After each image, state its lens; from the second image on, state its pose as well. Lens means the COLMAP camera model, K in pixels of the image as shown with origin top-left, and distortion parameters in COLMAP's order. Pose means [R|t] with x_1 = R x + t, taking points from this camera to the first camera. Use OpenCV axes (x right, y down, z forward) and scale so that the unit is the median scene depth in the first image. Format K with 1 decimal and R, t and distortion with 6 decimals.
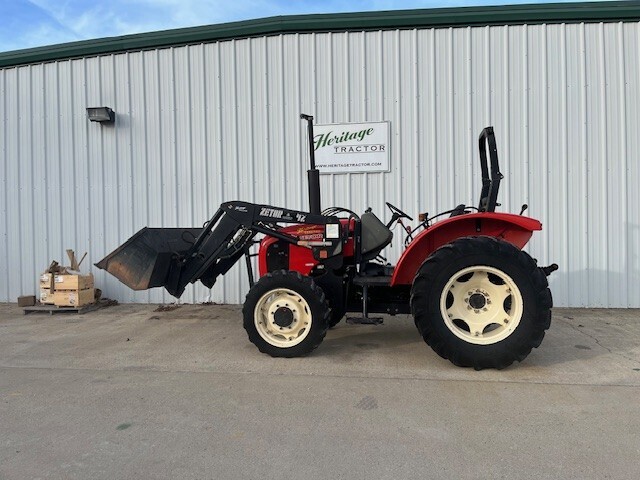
lens RADIAL K [[483.8, 0, 318.5], [0, 483.8, 241.0], [0, 0, 1]] dist [0.064622, -0.087346]
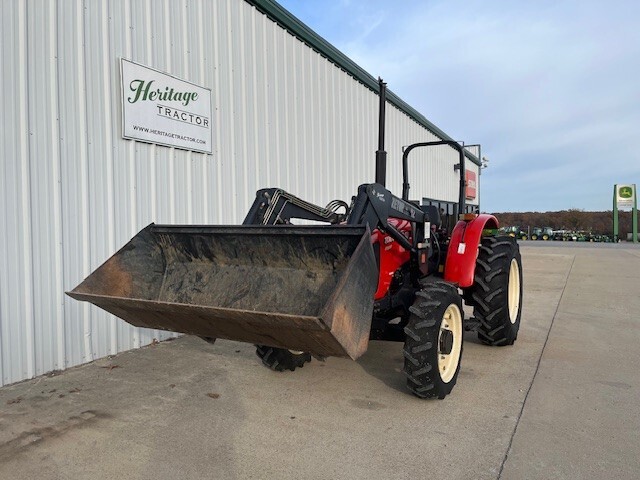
lens RADIAL K [[483.8, 0, 319.6], [0, 483.8, 233.7], [0, 0, 1]] dist [0.064622, -0.087346]
pose [[0.333000, -0.008828, 0.942886, -0.781883], [0.020519, 0.999787, 0.002114, -0.018792], [-0.942704, 0.018643, 0.333110, 0.837321]]
